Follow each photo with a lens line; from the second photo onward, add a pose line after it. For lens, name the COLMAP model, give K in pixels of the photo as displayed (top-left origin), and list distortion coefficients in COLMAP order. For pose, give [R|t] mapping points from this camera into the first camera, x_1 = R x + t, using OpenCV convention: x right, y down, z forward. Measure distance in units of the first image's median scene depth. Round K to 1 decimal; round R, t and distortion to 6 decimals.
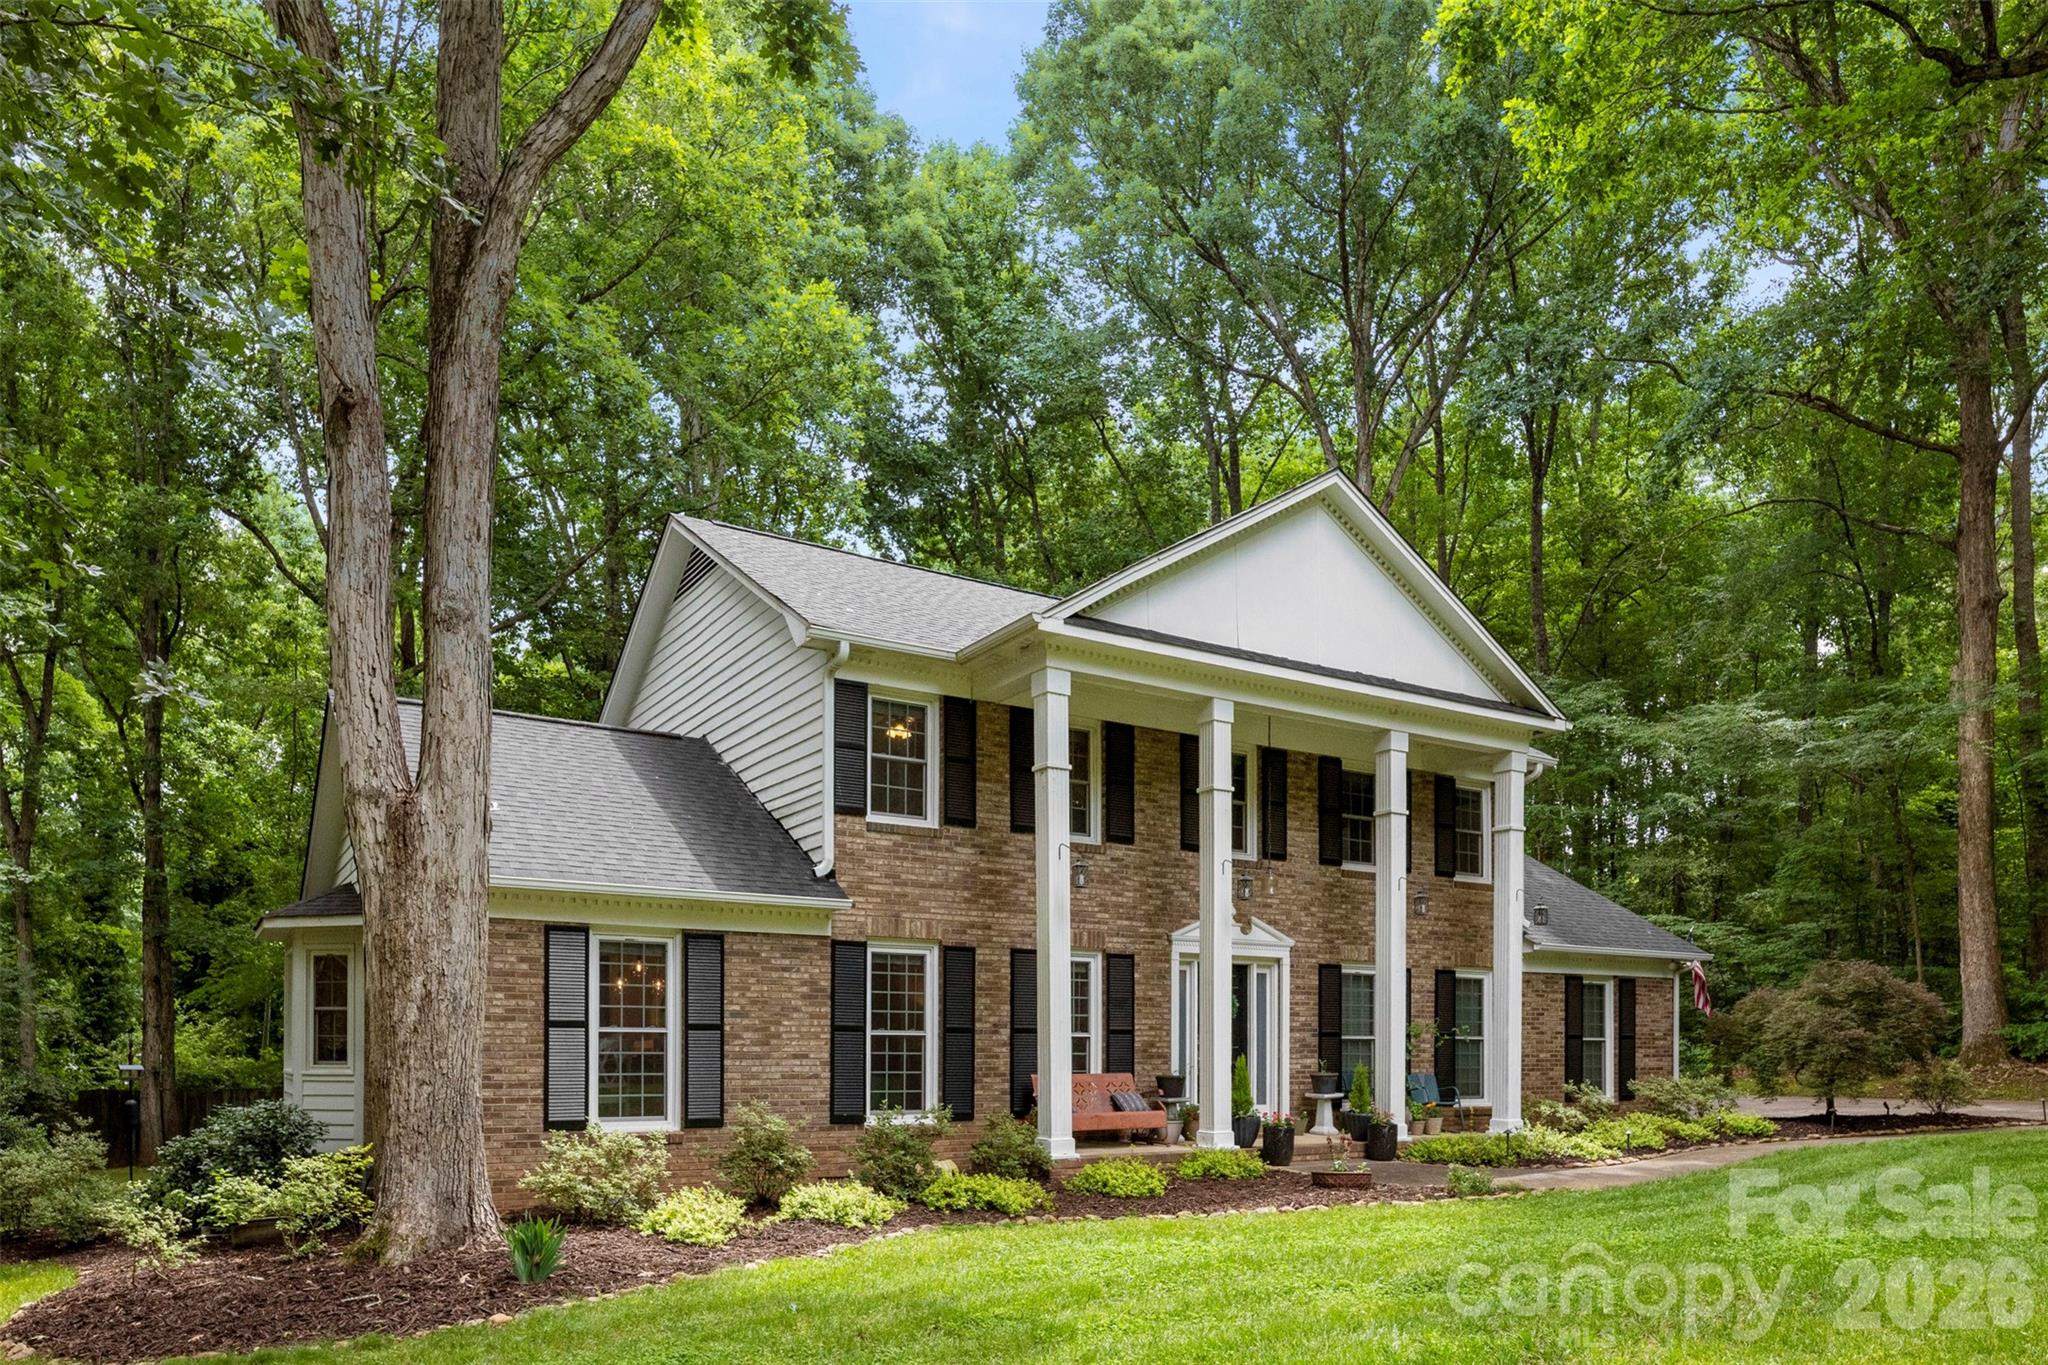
lens RADIAL K [[1315.3, 0, 1024.0], [0, 1315.3, 682.5], [0, 0, 1]] dist [-0.003471, 0.000114]
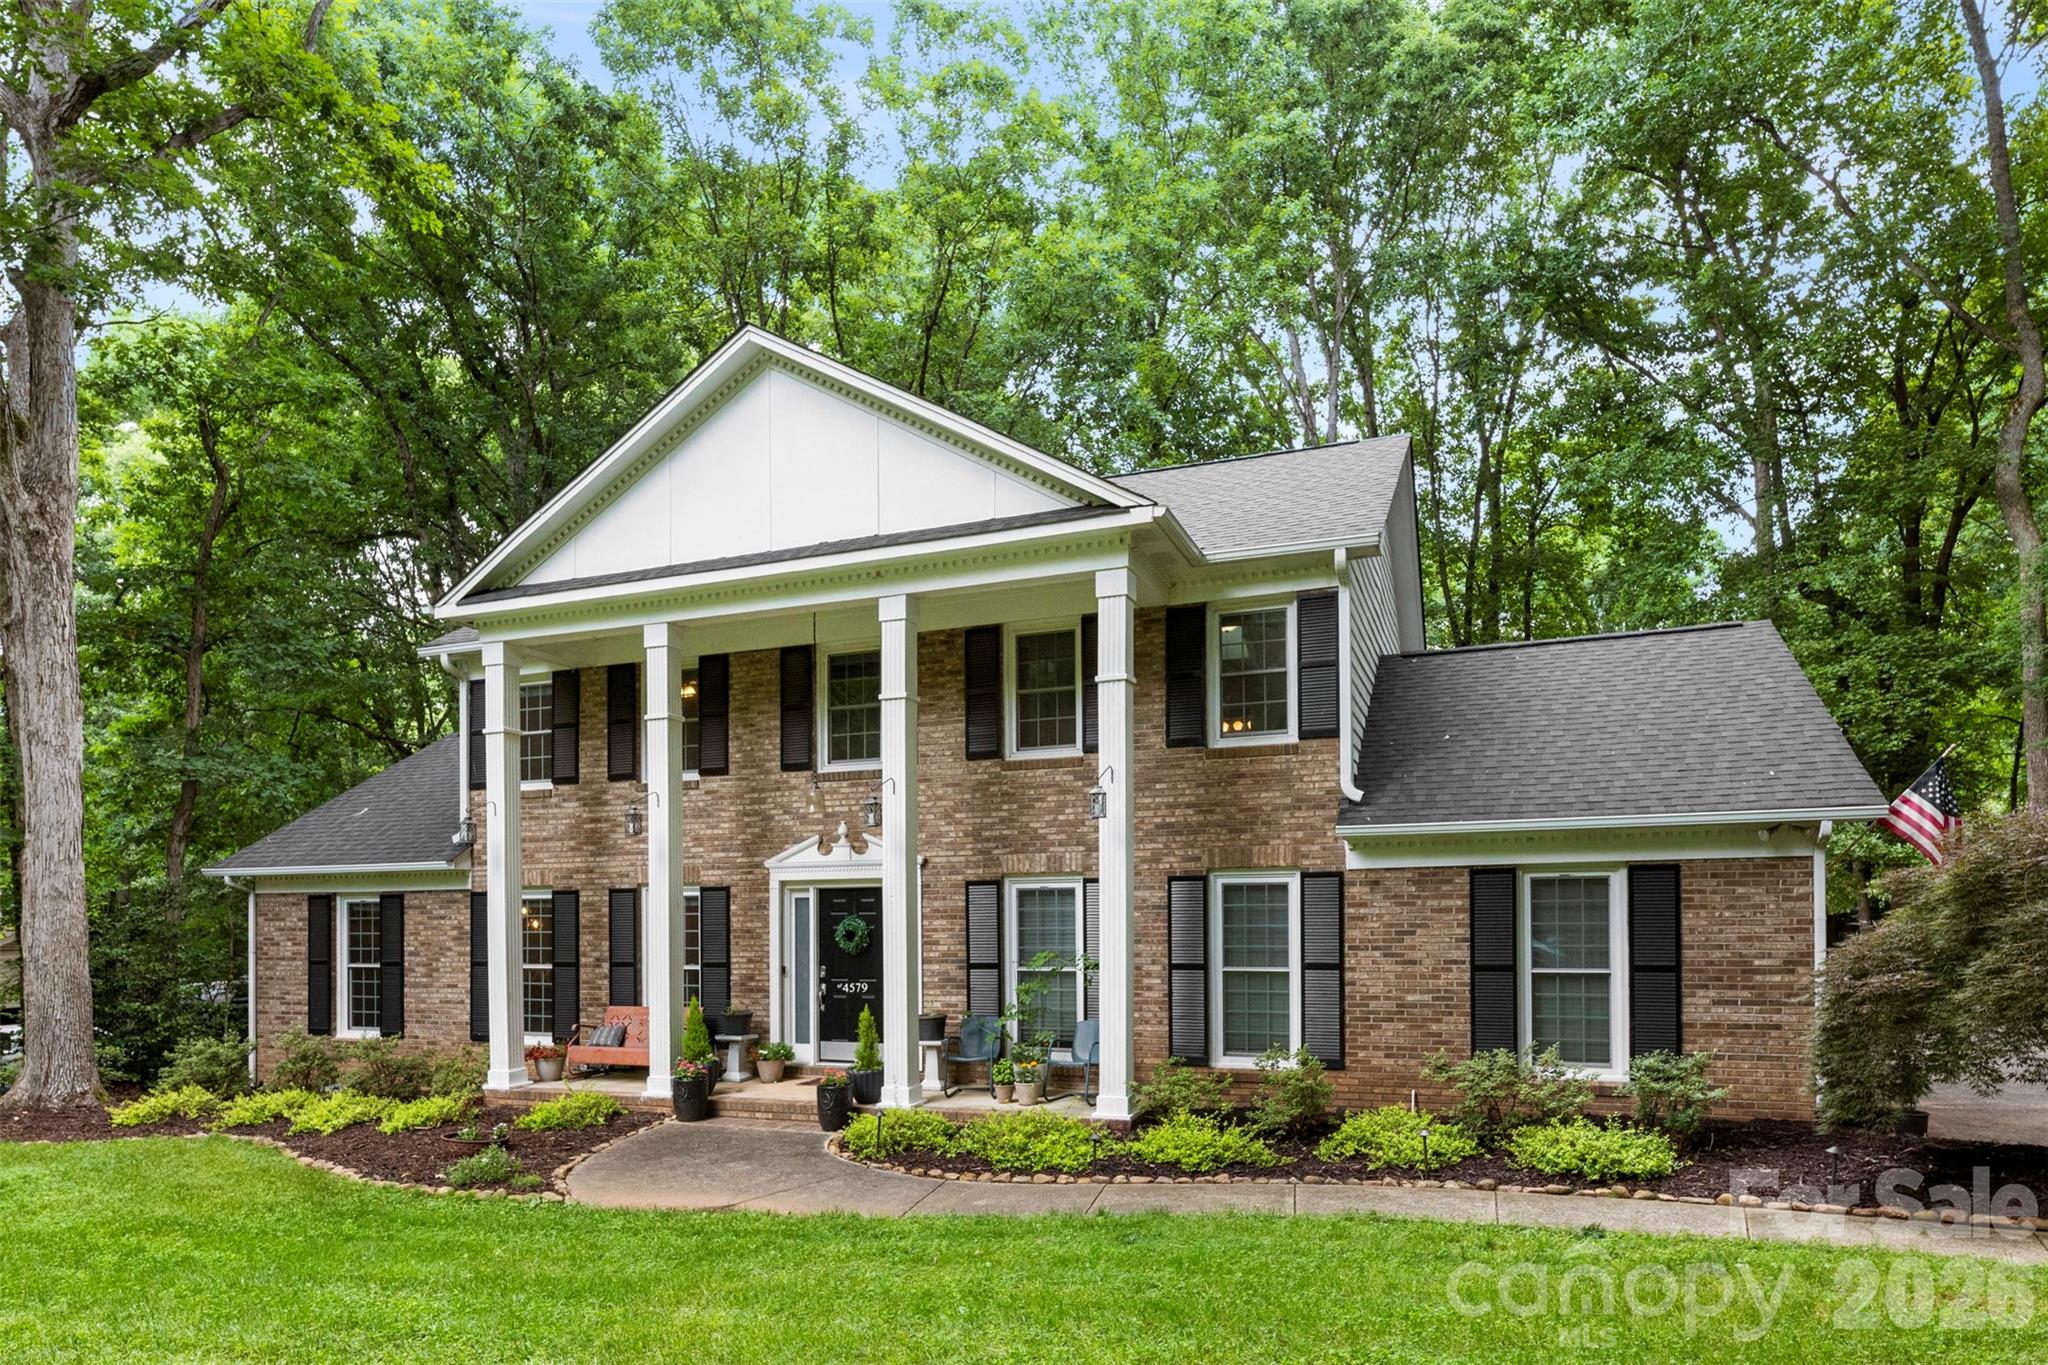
lens RADIAL K [[1308.3, 0, 1024.0], [0, 1308.3, 682.5], [0, 0, 1]] dist [0.000065, -0.000180]
pose [[0.574650, -0.181308, -0.798063, 1.011291], [0.212365, 0.974784, -0.068542, 0.172761], [0.790366, -0.130093, 0.598663, 0.612679]]
